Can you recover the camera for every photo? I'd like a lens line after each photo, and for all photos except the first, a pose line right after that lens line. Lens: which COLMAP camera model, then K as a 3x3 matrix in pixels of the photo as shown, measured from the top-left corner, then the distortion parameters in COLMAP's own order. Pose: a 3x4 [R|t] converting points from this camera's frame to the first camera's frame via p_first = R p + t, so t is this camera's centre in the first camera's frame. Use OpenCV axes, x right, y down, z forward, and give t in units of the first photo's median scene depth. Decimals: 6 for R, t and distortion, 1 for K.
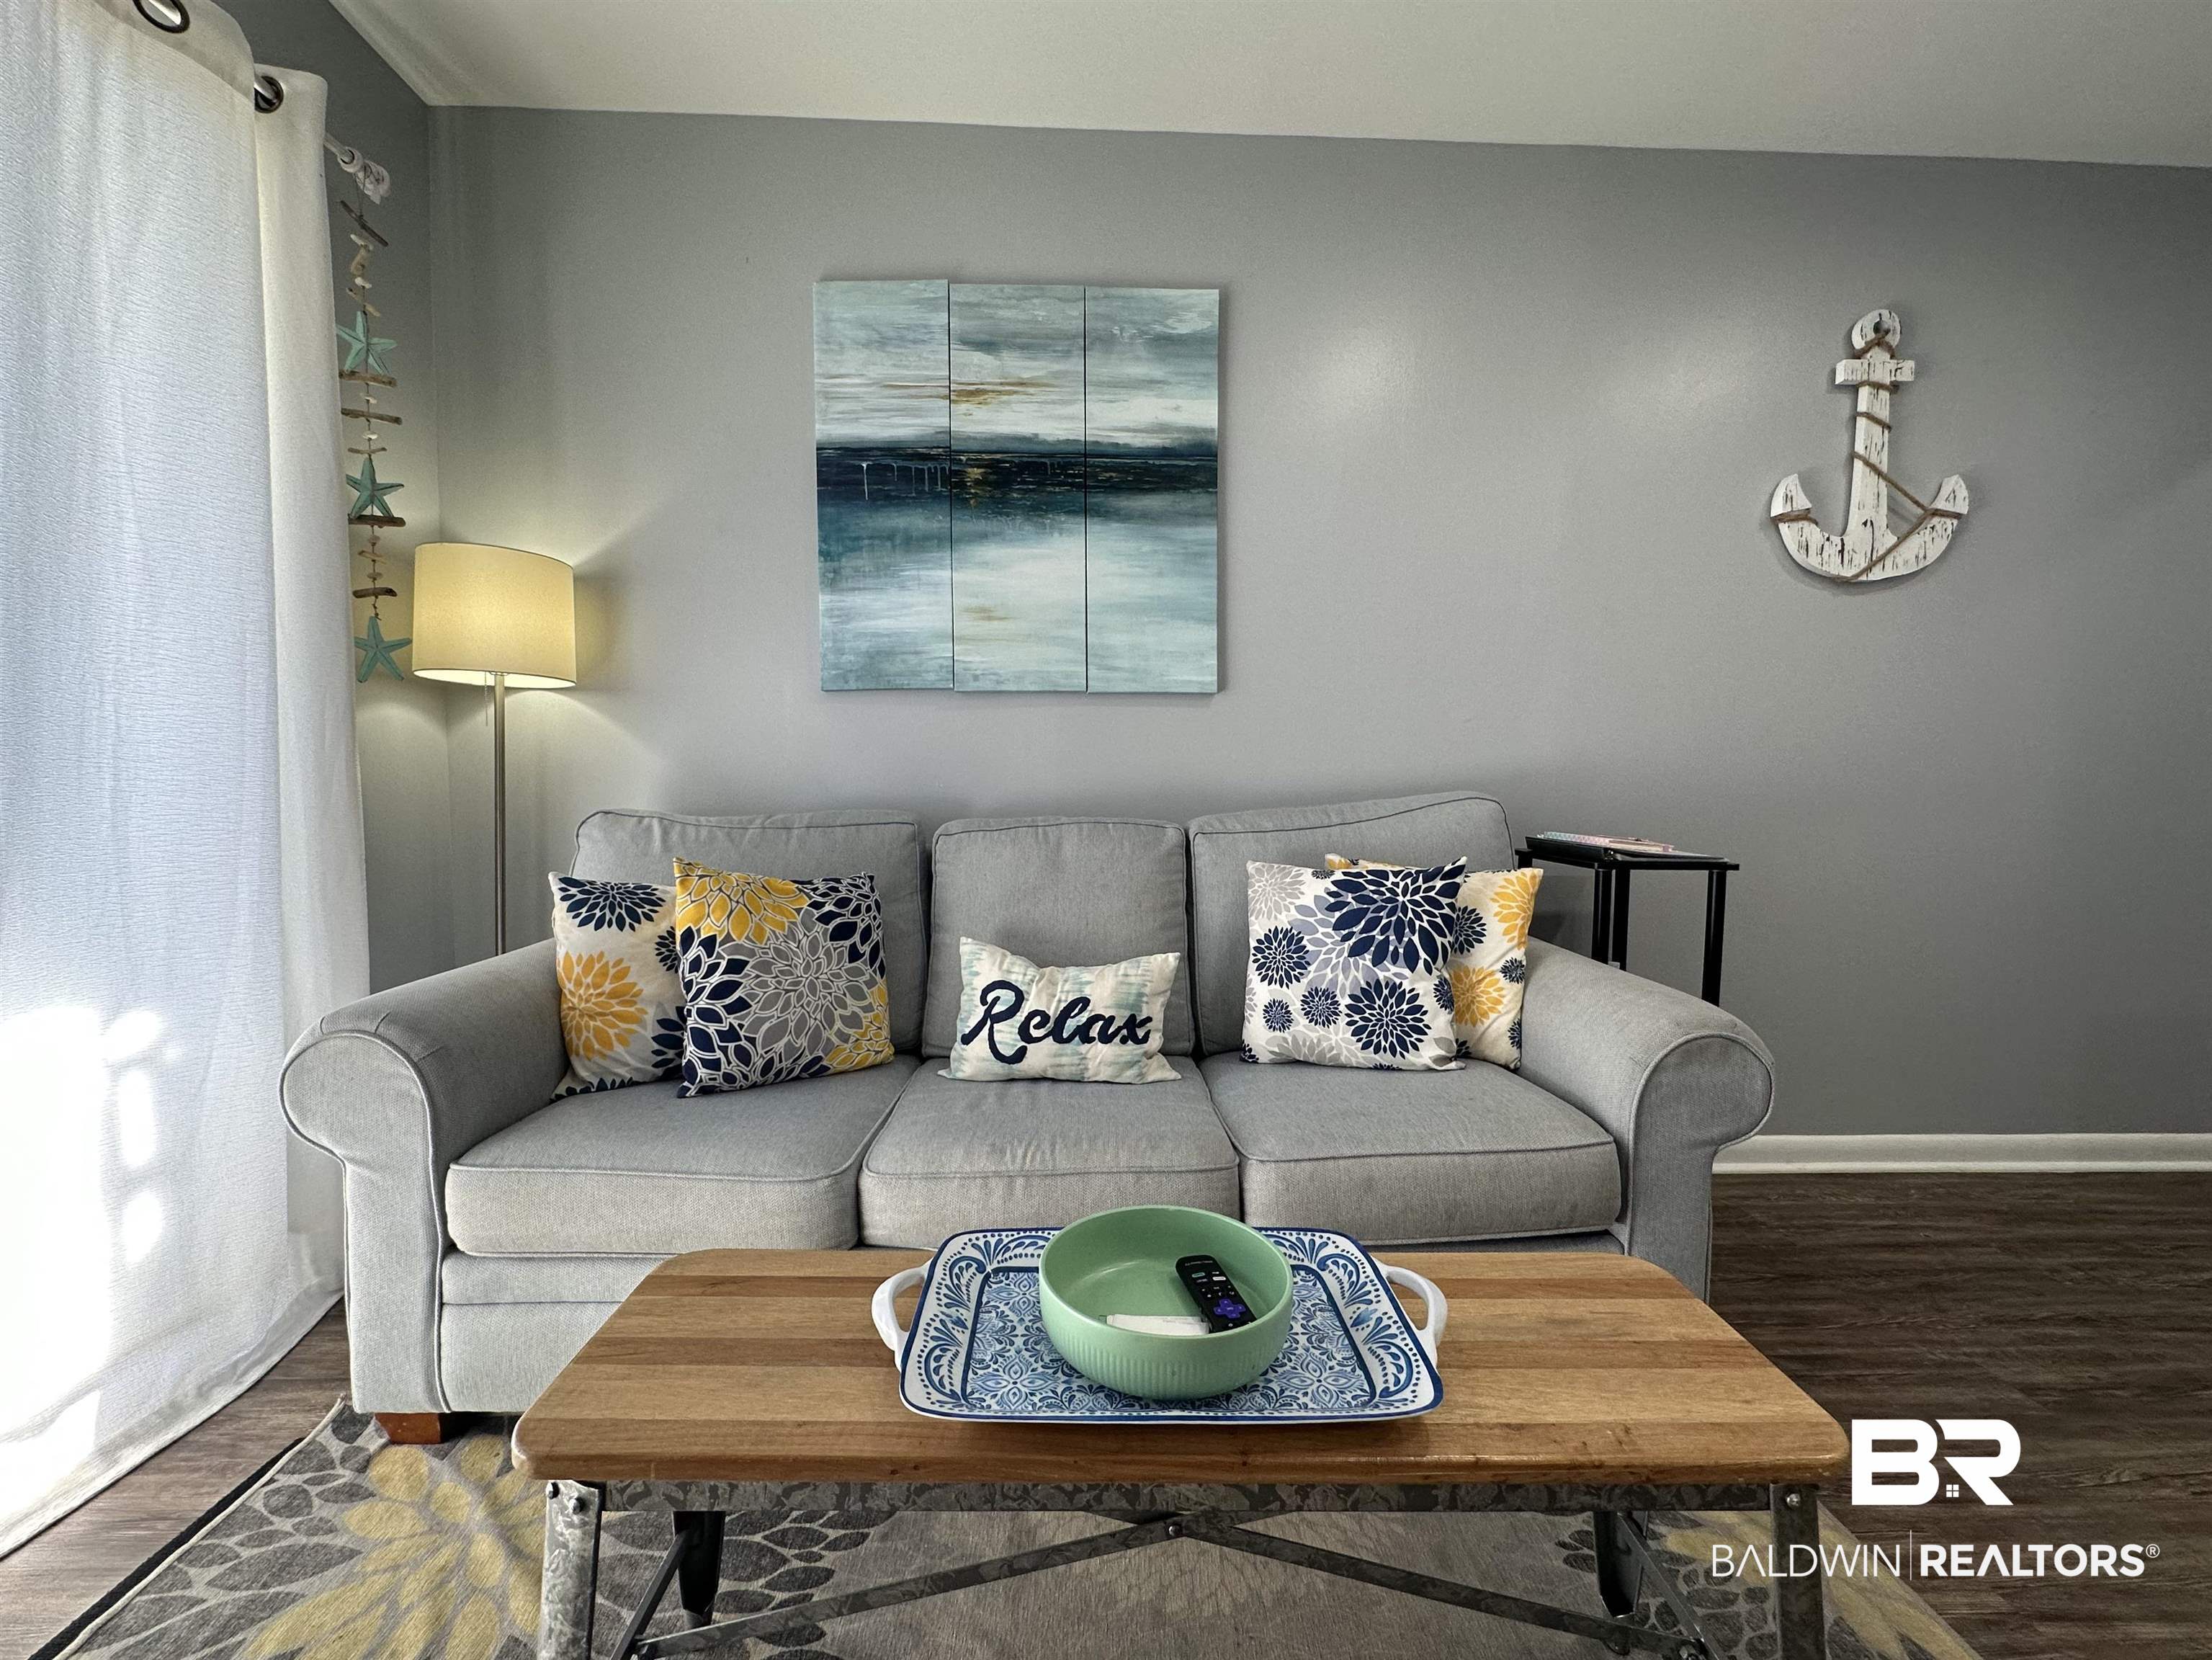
lens RADIAL K [[892.0, 0, 1111.6], [0, 892.0, 839.1], [0, 0, 1]] dist [-0.000865, 0.000127]
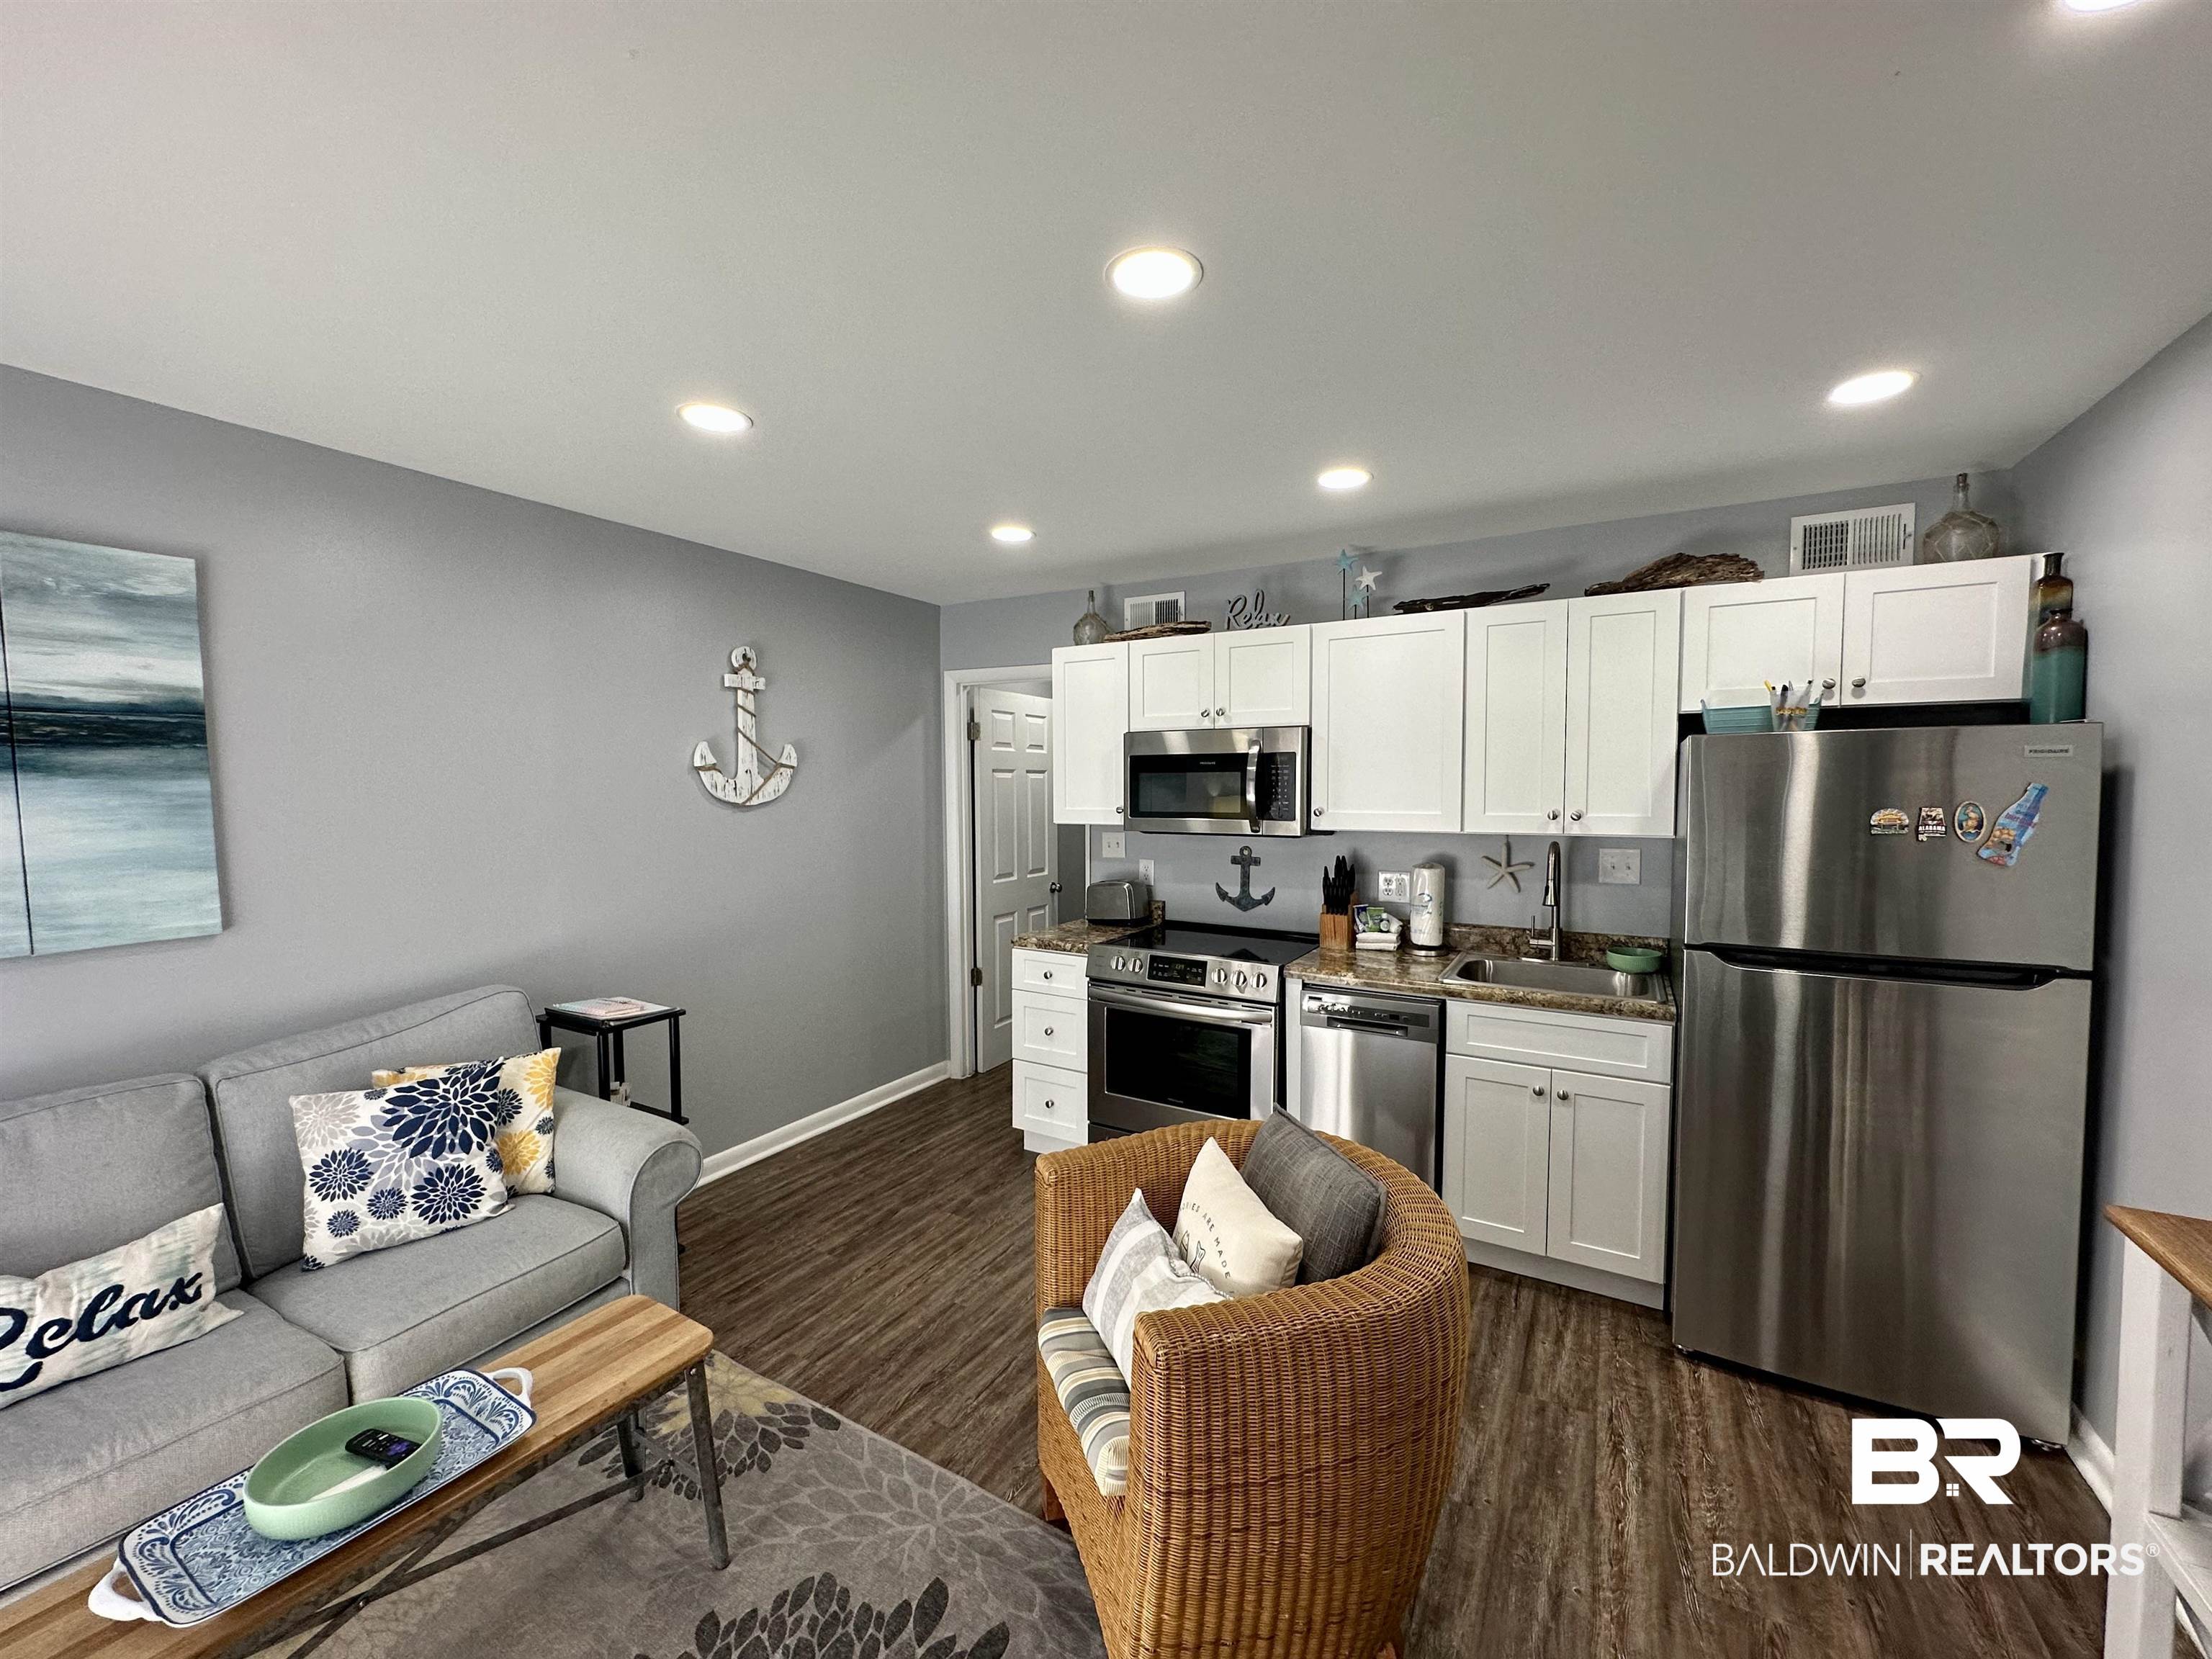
lens RADIAL K [[891.9, 0, 1106.4], [0, 891.9, 839.5], [0, 0, 1]] dist [-0.000865, 0.000127]
pose [[0.529633, -0.063104, 0.845876, -0.267083], [0.051884, 0.997772, 0.041949, -0.332111], [-0.846639, 0.021670, 0.531727, -0.564103]]
